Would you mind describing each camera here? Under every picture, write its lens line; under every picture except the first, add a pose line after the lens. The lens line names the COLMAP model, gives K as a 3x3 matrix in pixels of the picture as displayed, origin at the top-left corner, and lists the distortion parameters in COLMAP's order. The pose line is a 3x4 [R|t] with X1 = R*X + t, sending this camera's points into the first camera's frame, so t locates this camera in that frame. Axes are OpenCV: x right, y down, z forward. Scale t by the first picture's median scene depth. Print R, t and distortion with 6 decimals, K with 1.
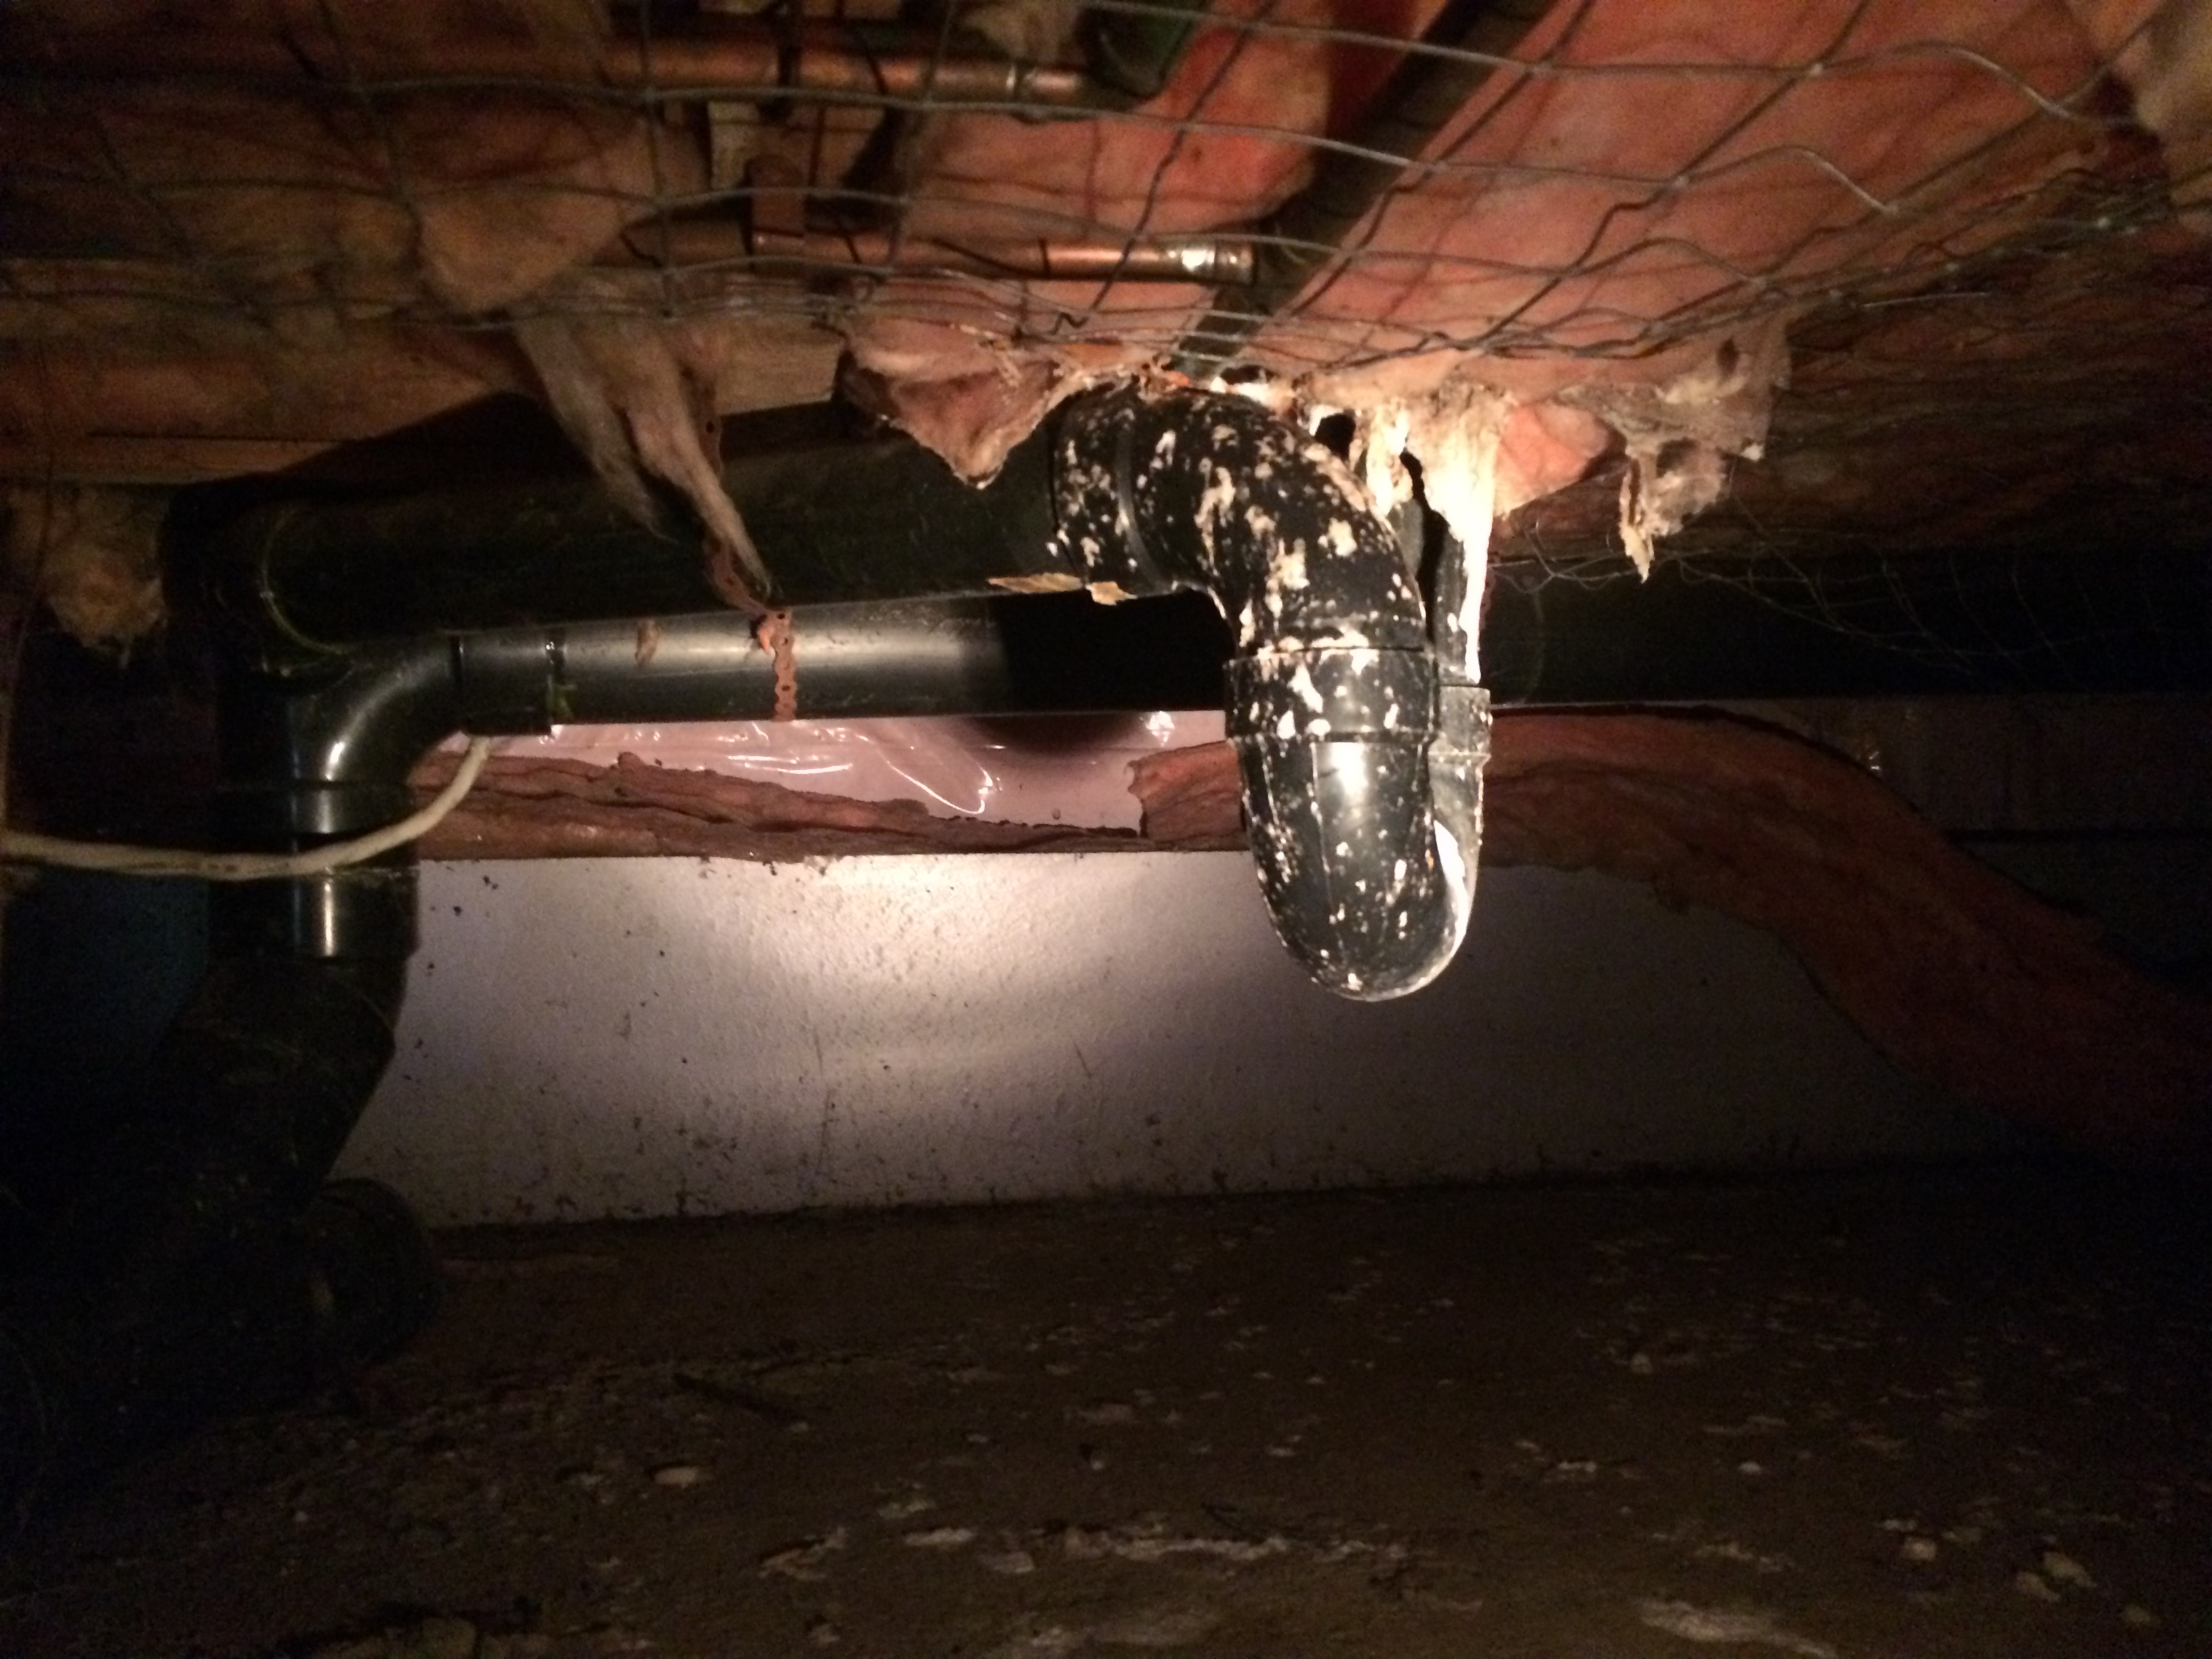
lens RADIAL K [[2015.2, 0, 1106.0], [0, 2015.2, 829.5], [0, 0, 1]] dist [0.002340, 0.010128]
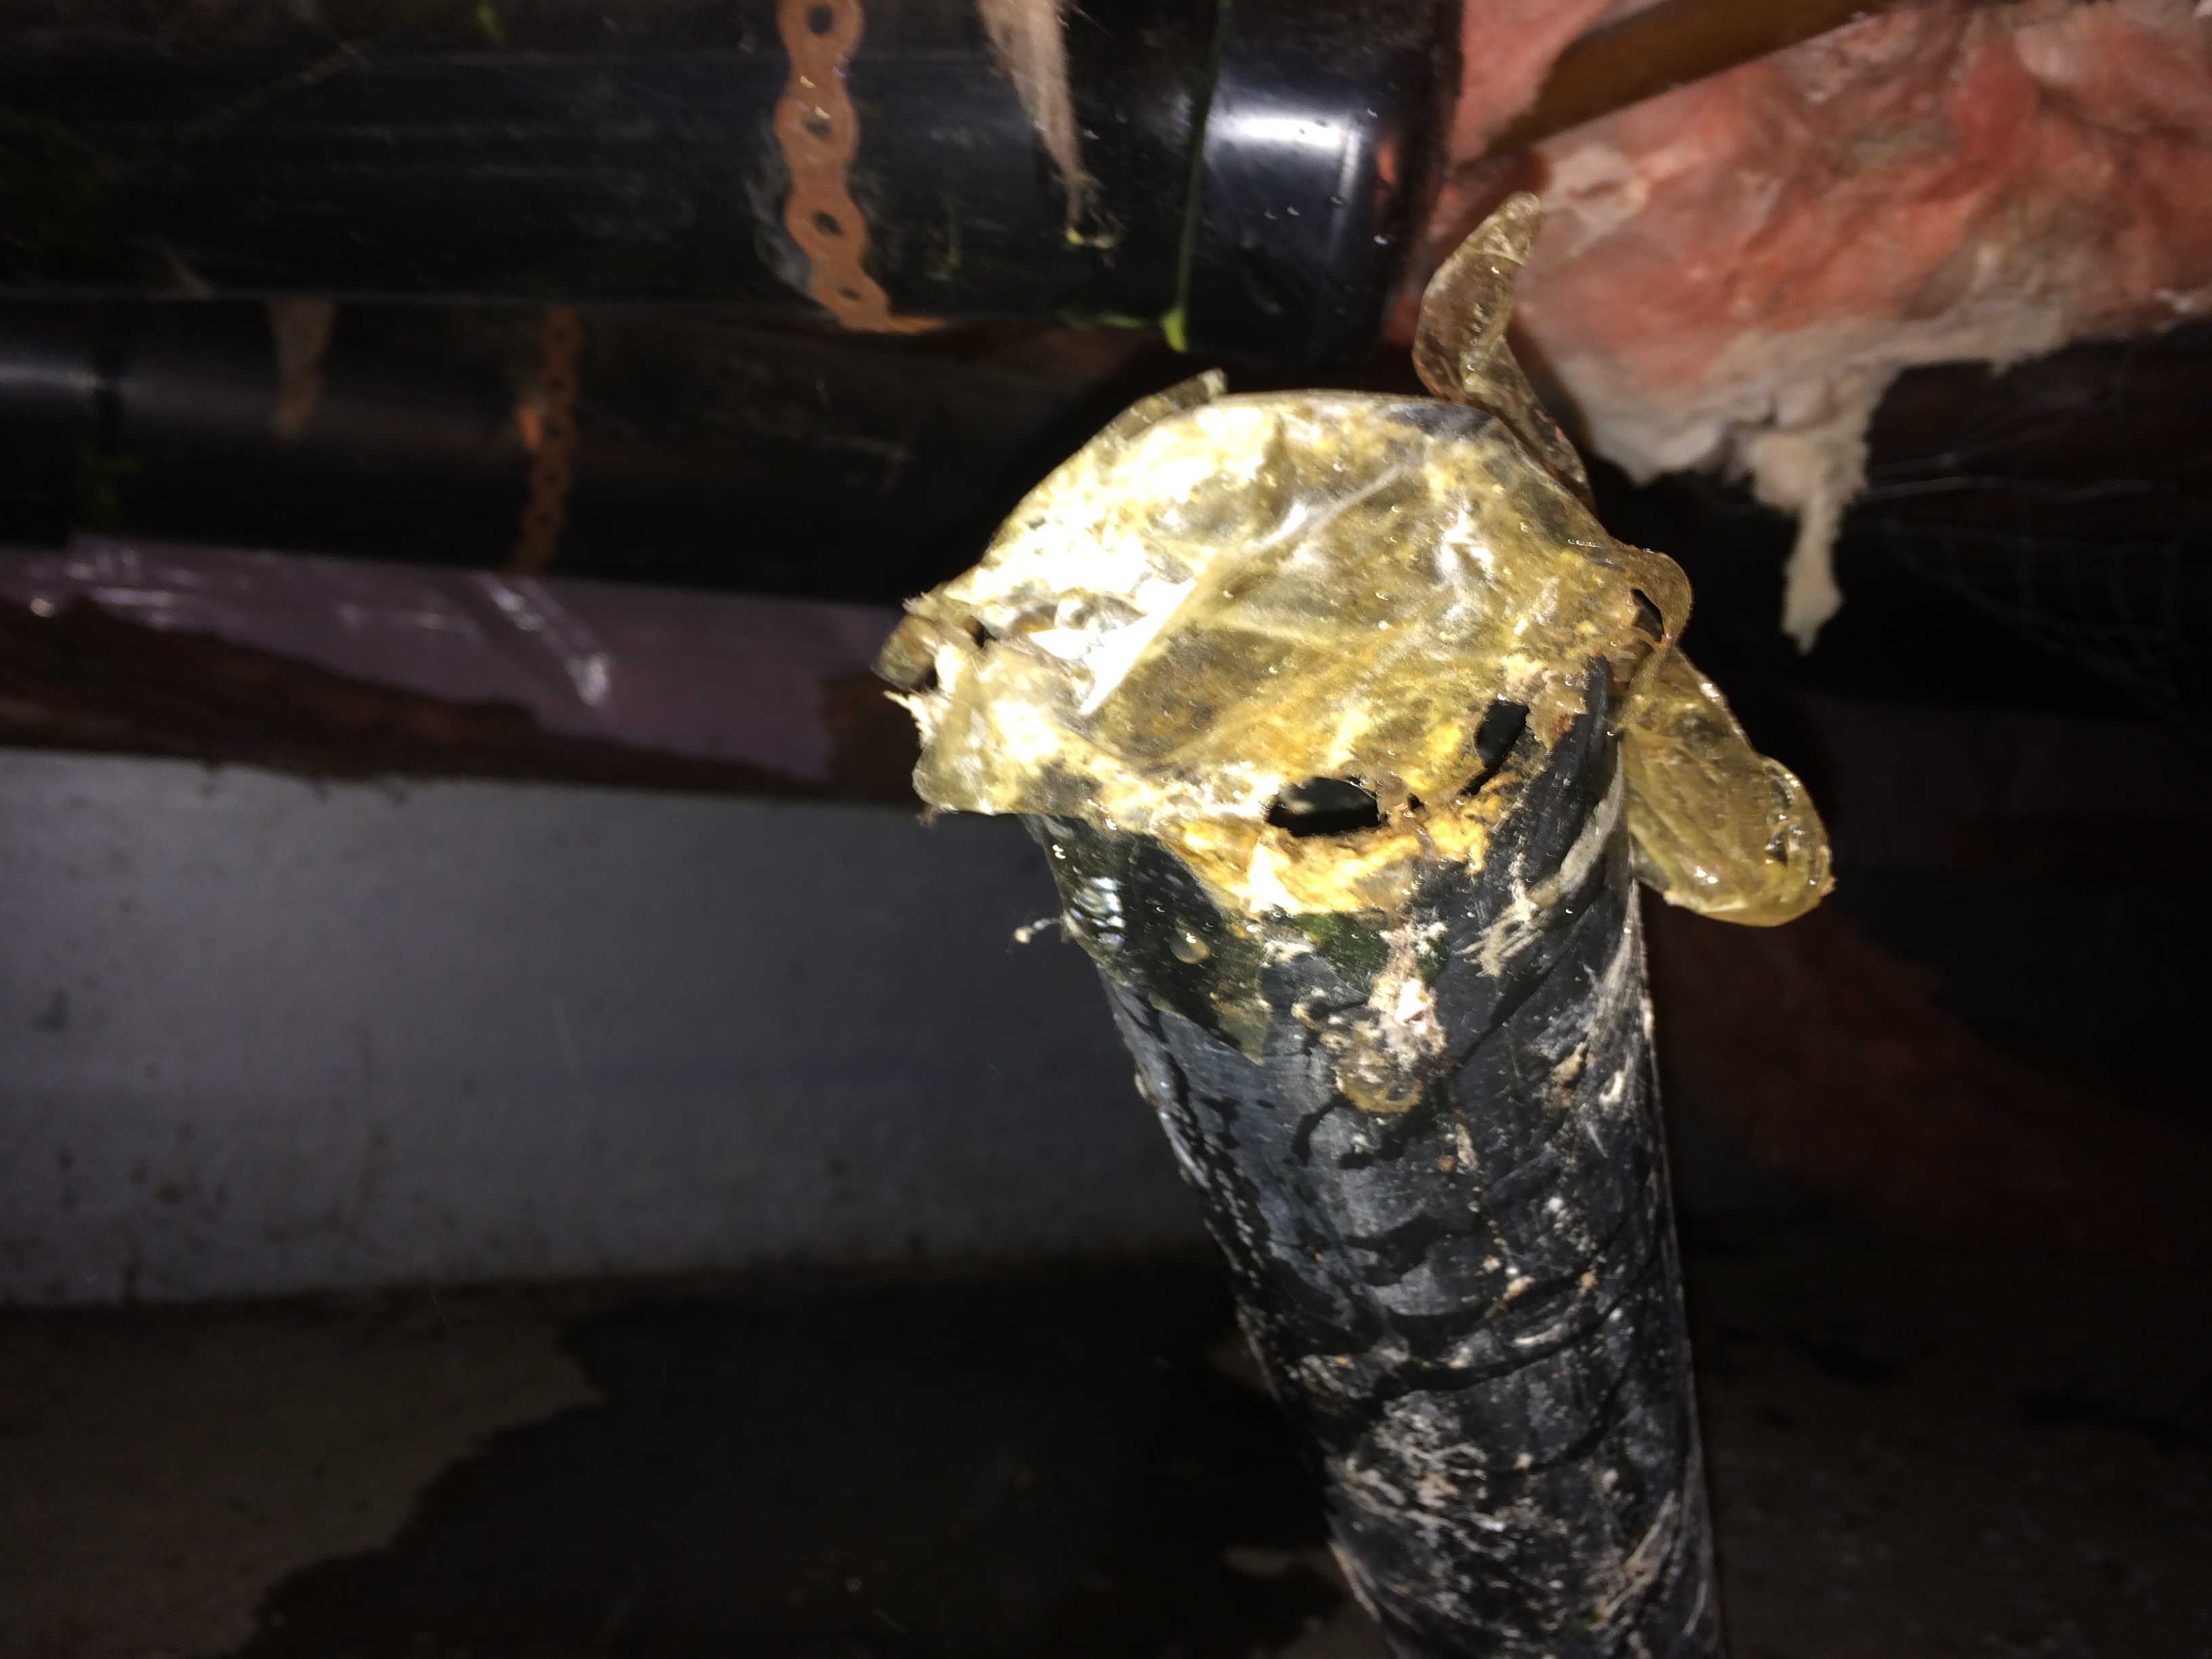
lens RADIAL K [[2015.2, 0, 1106.0], [0, 2015.2, 829.5], [0, 0, 1]] dist [0.002340, 0.010128]
pose [[0.951634, 0.077408, 0.297324, -0.170123], [-0.090224, 0.995482, 0.029602, -0.015579], [-0.293689, -0.054996, 0.954318, 0.420769]]
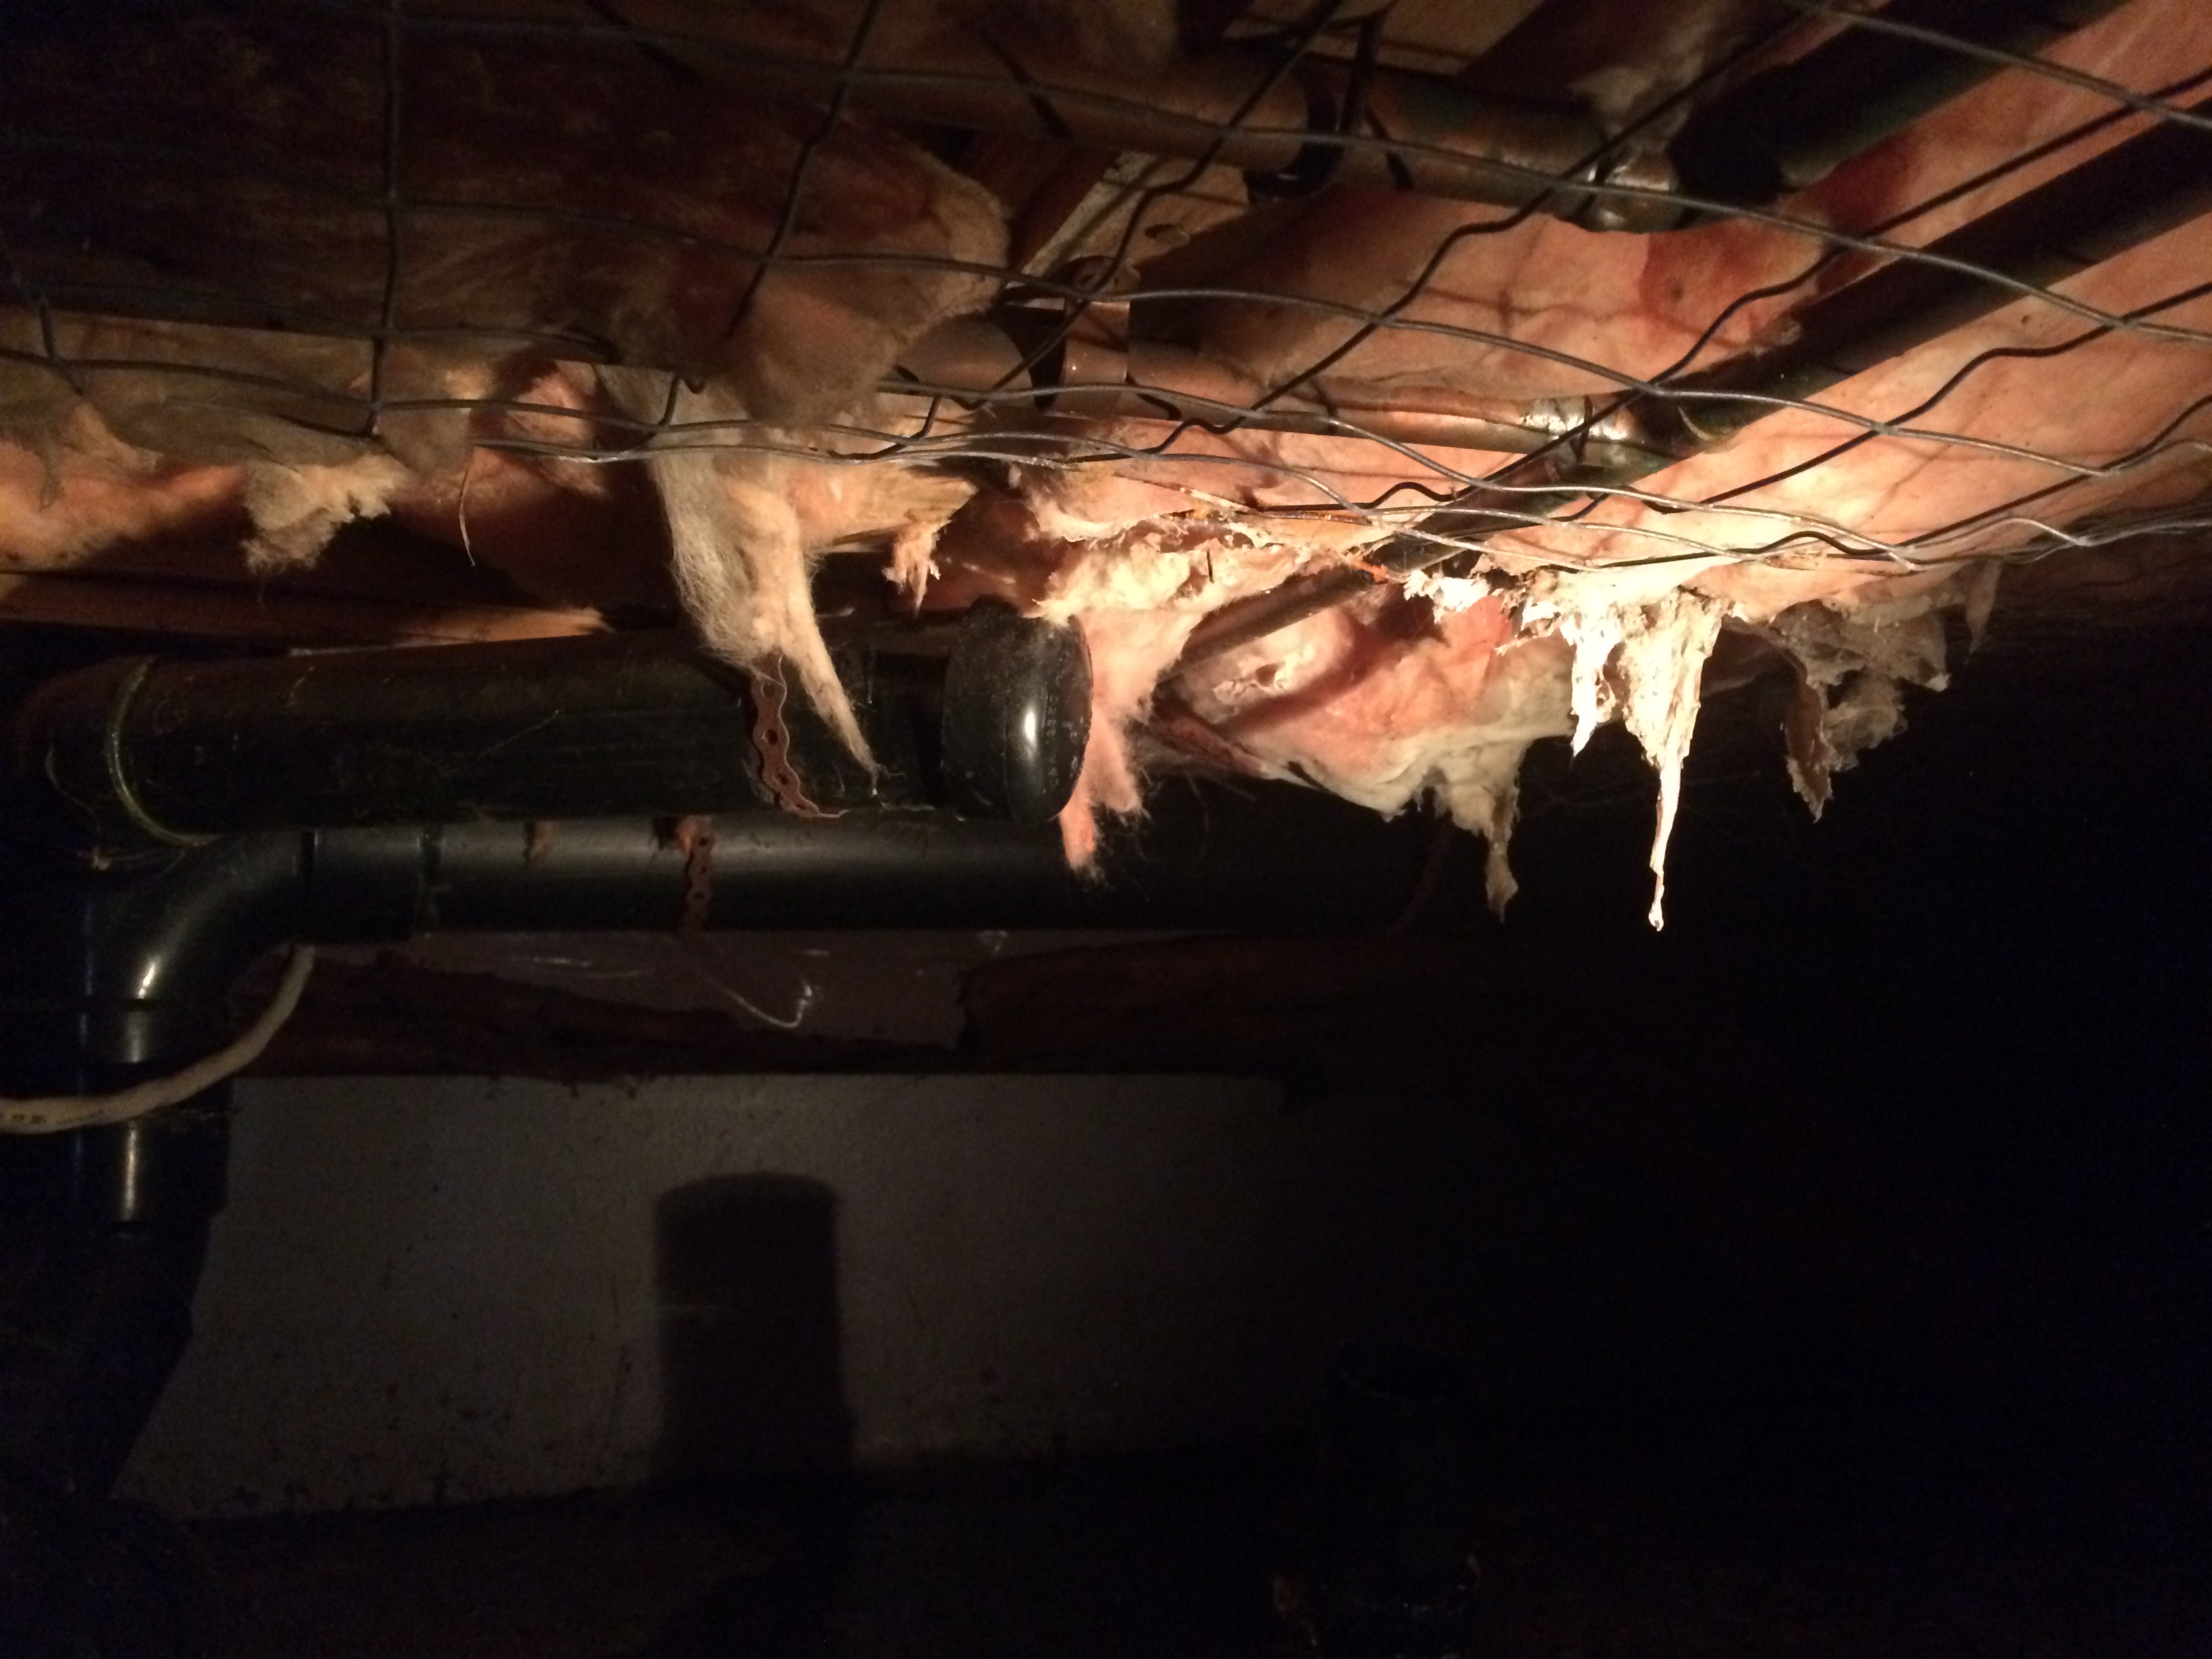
lens RADIAL K [[2024.2, 0, 1106.0], [0, 2024.2, 829.5], [0, 0, 1]] dist [0.107271, -0.188081]
pose [[0.984285, 0.034983, 0.173085, -0.139157], [-0.018607, 0.995271, -0.095343, -0.019027], [-0.175602, 0.090624, 0.980281, 0.117906]]
